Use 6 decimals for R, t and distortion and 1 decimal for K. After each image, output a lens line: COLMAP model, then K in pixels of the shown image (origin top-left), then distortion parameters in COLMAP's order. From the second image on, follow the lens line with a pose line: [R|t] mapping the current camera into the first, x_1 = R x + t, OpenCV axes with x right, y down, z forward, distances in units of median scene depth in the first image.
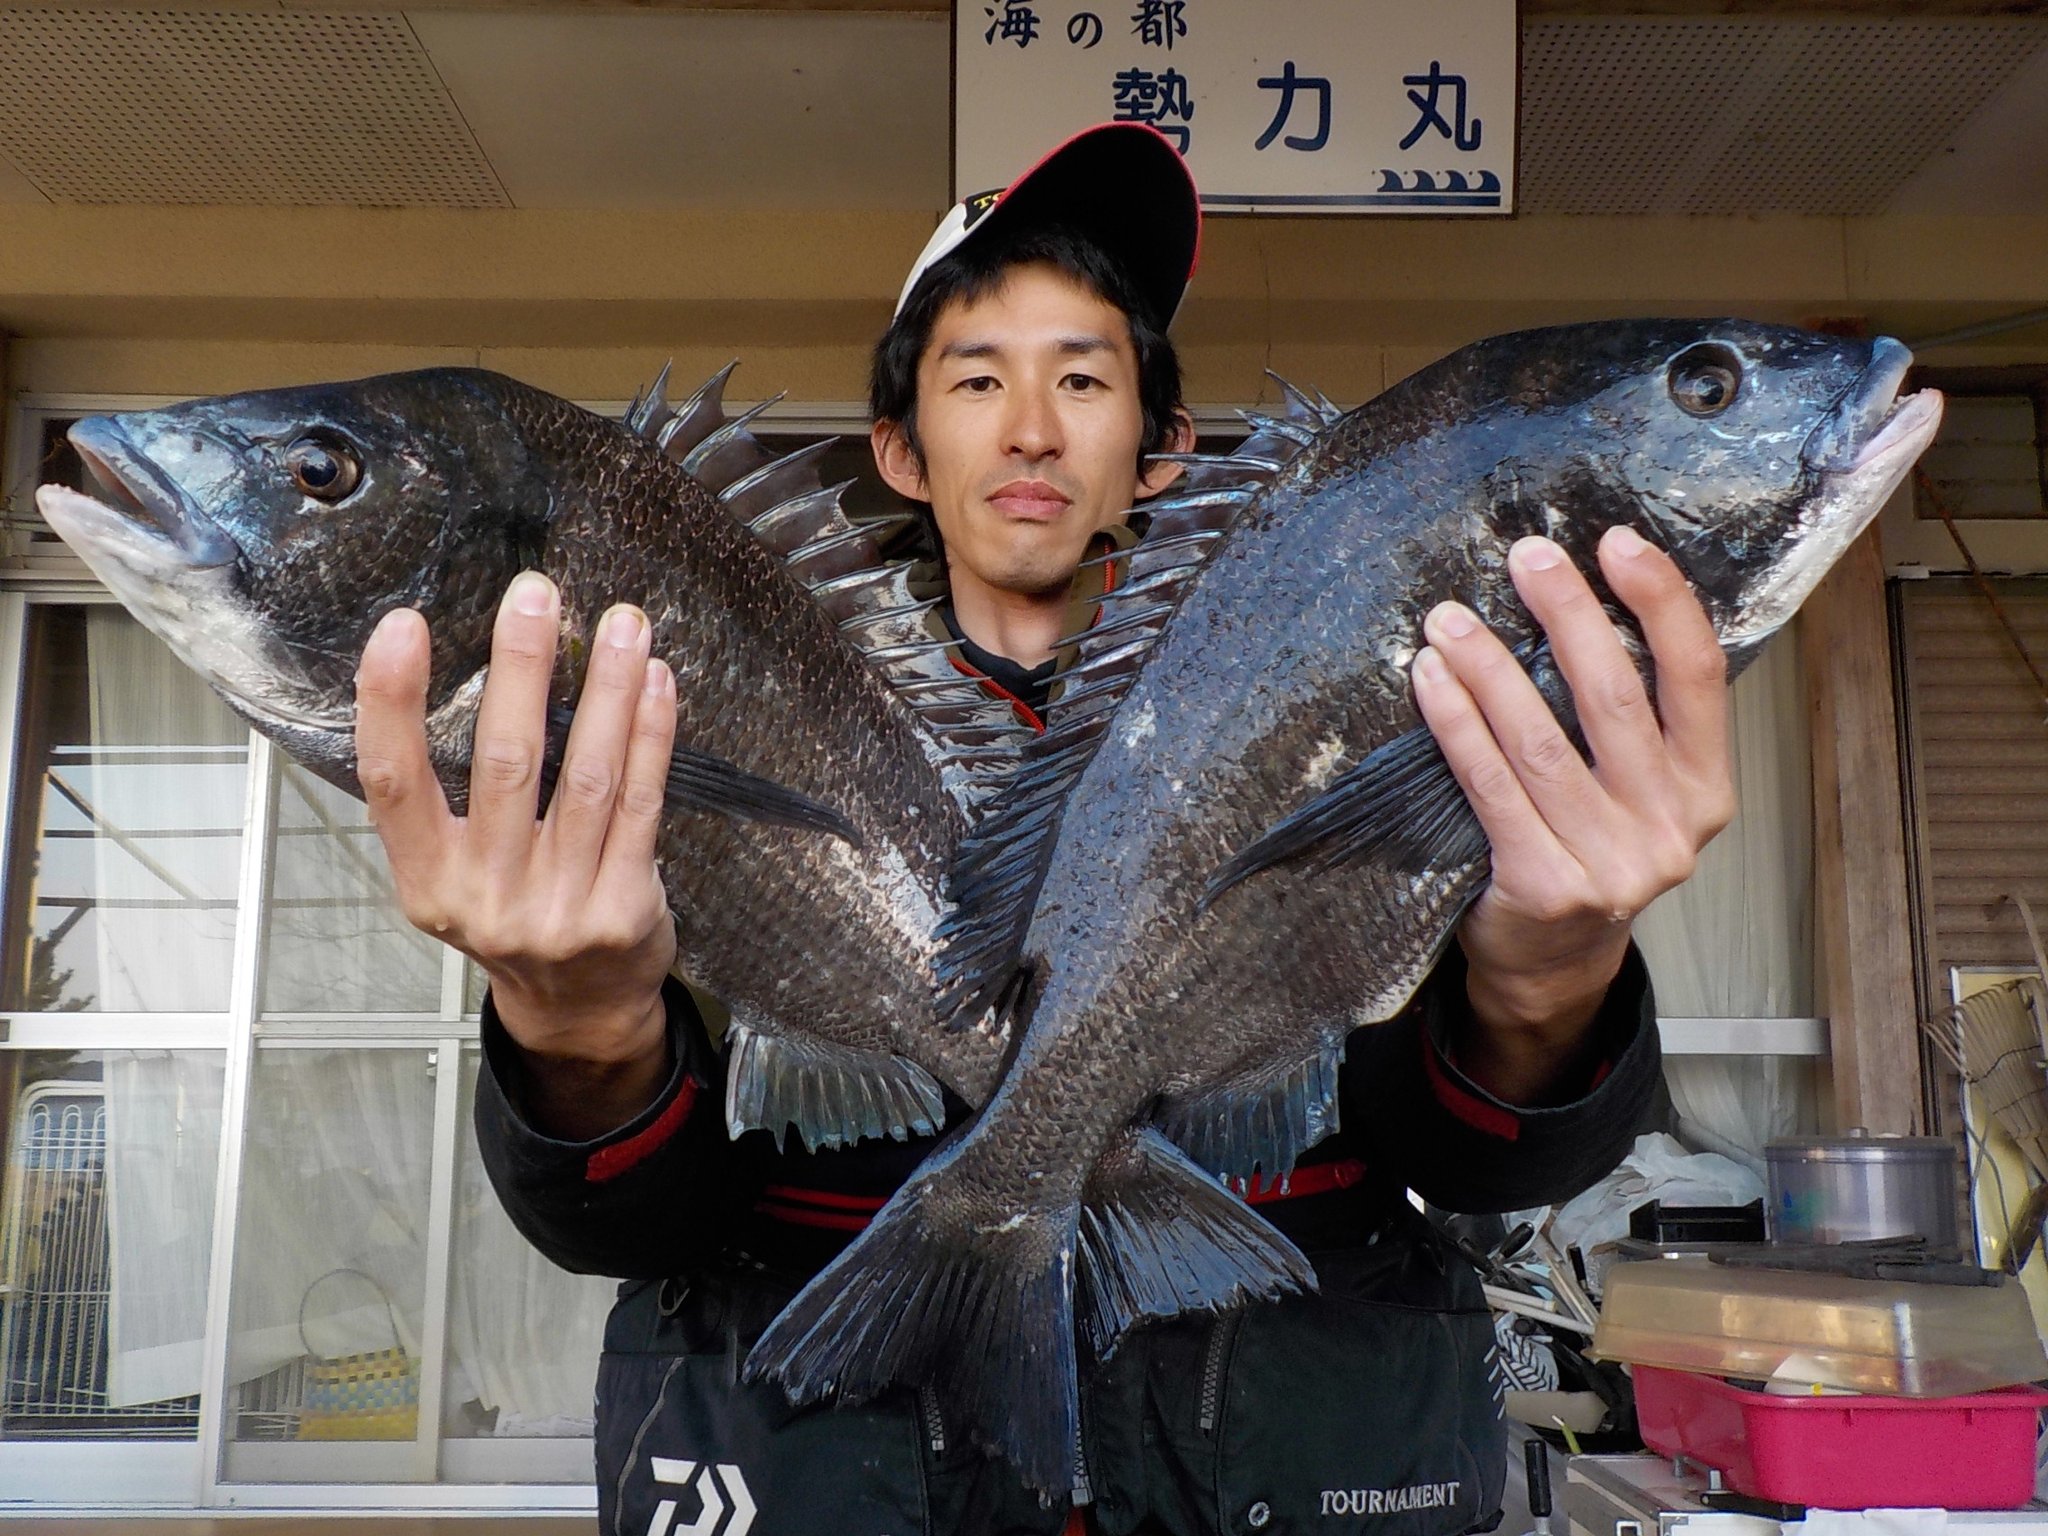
lens RADIAL K [[1952.9, 0, 1052.9], [0, 1952.9, 810.7], [0, 0, 1]] dist [0.008193, 0.000000]
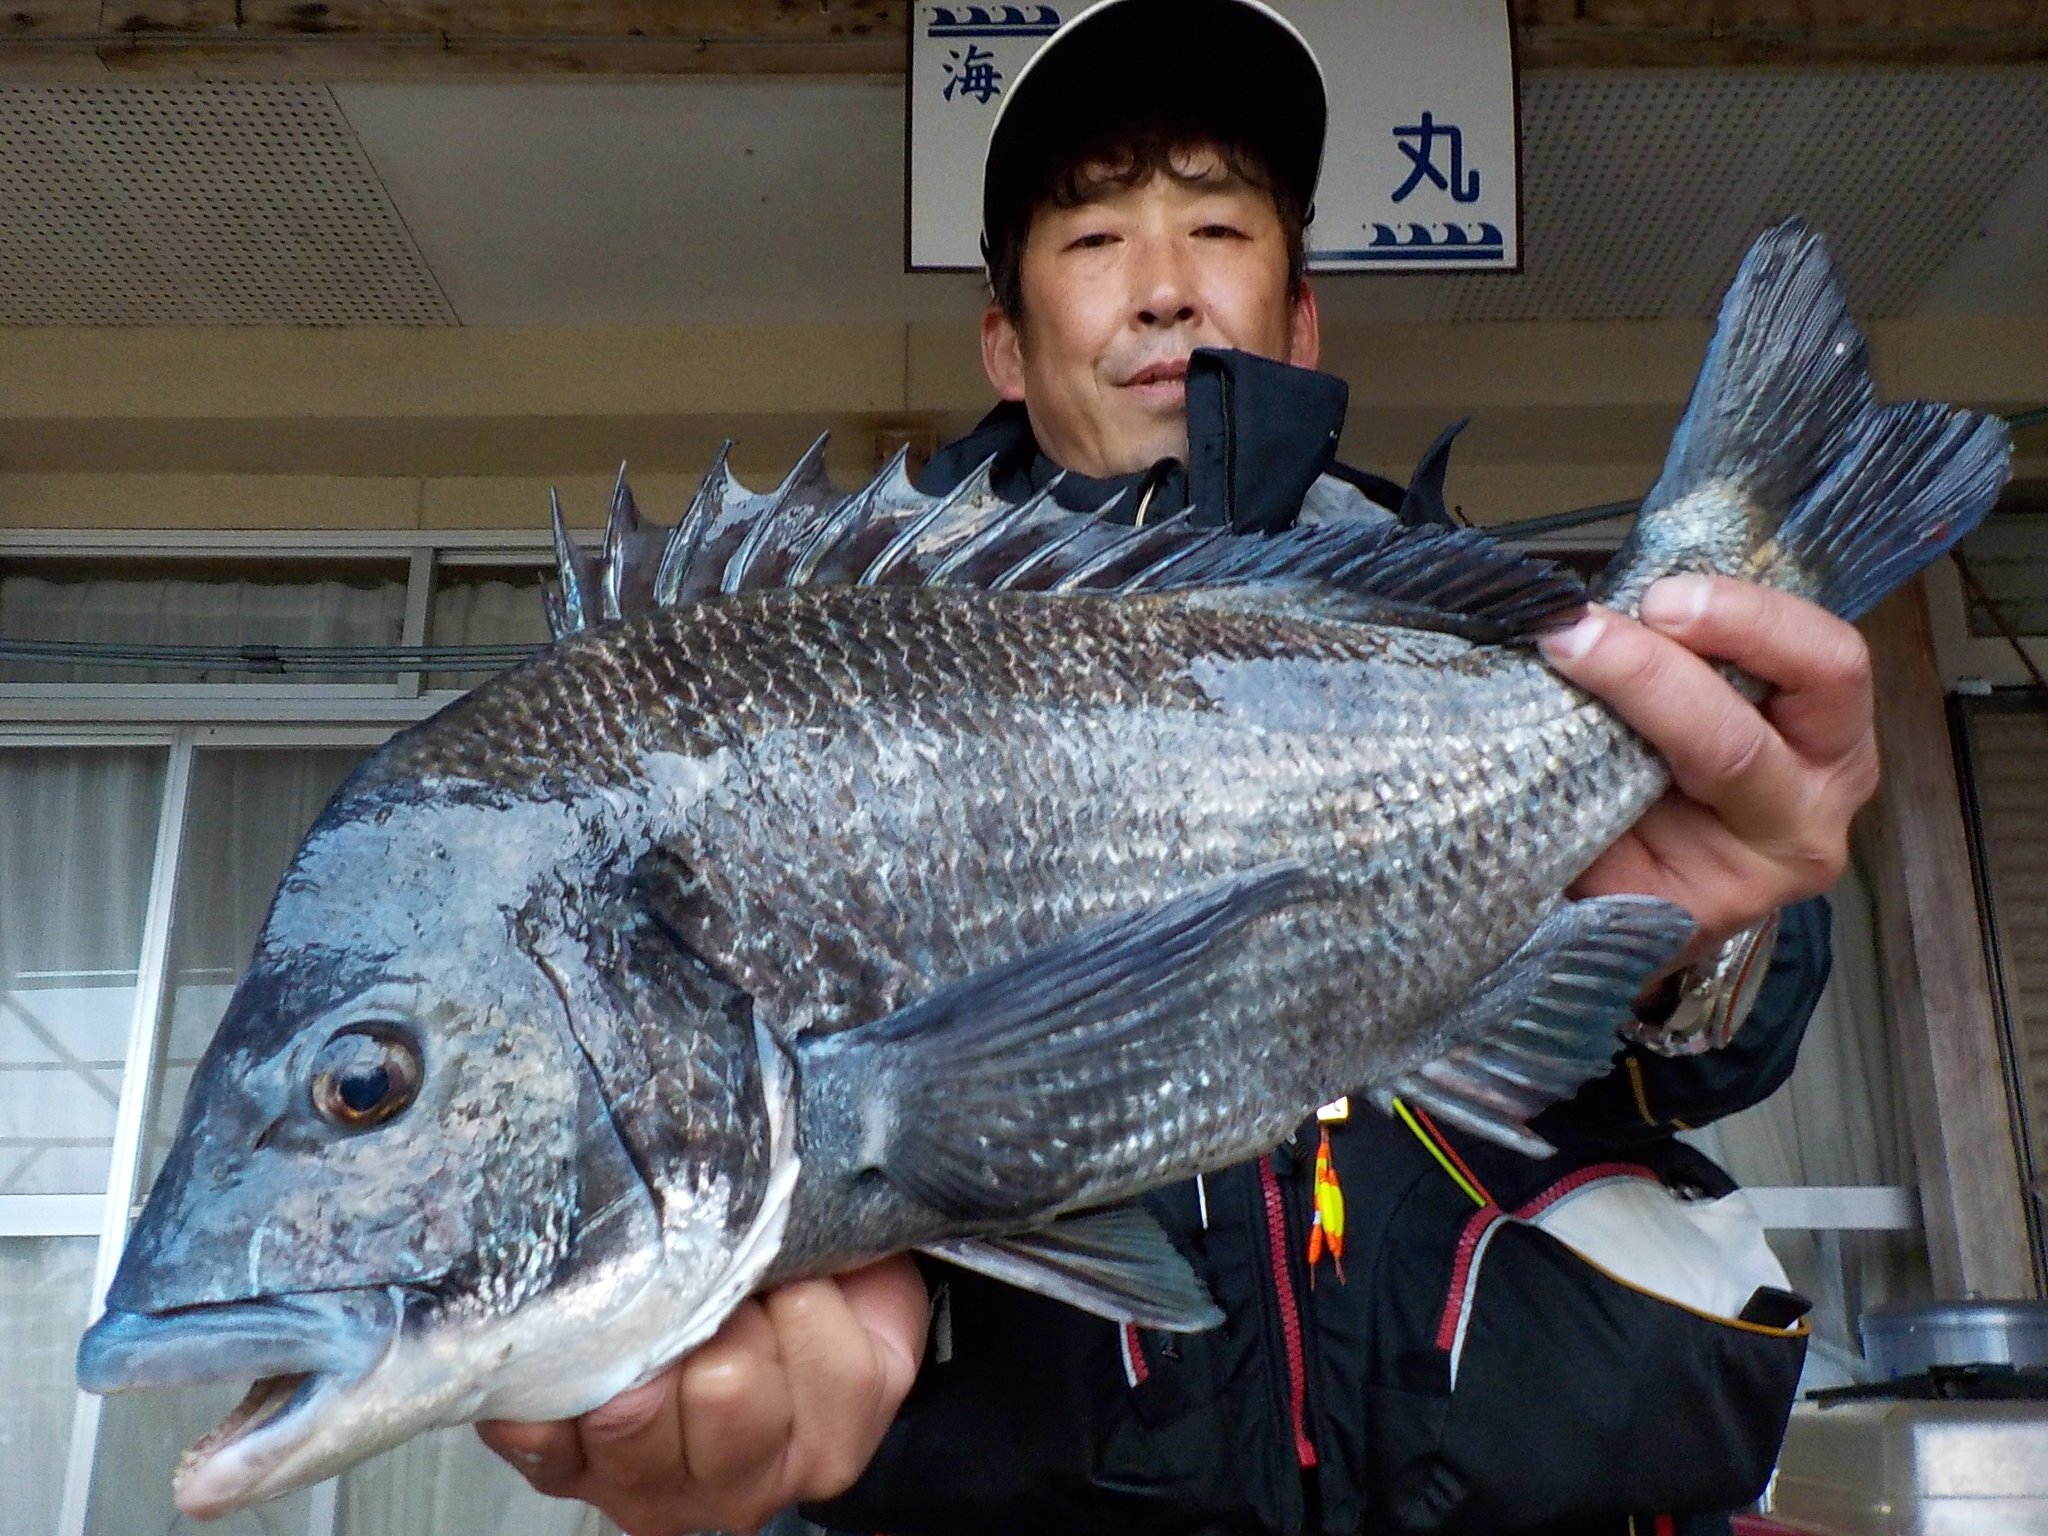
lens RADIAL K [[1952.9, 0, 1052.6], [0, 1952.9, 791.7], [0, 0, 1]] dist [0.008193, 0.000000]
pose [[0.999884, -0.010561, -0.010937, 0.024063], [0.008842, 0.989127, -0.146795, 0.071181], [0.012369, 0.146681, 0.989106, 0.124233]]
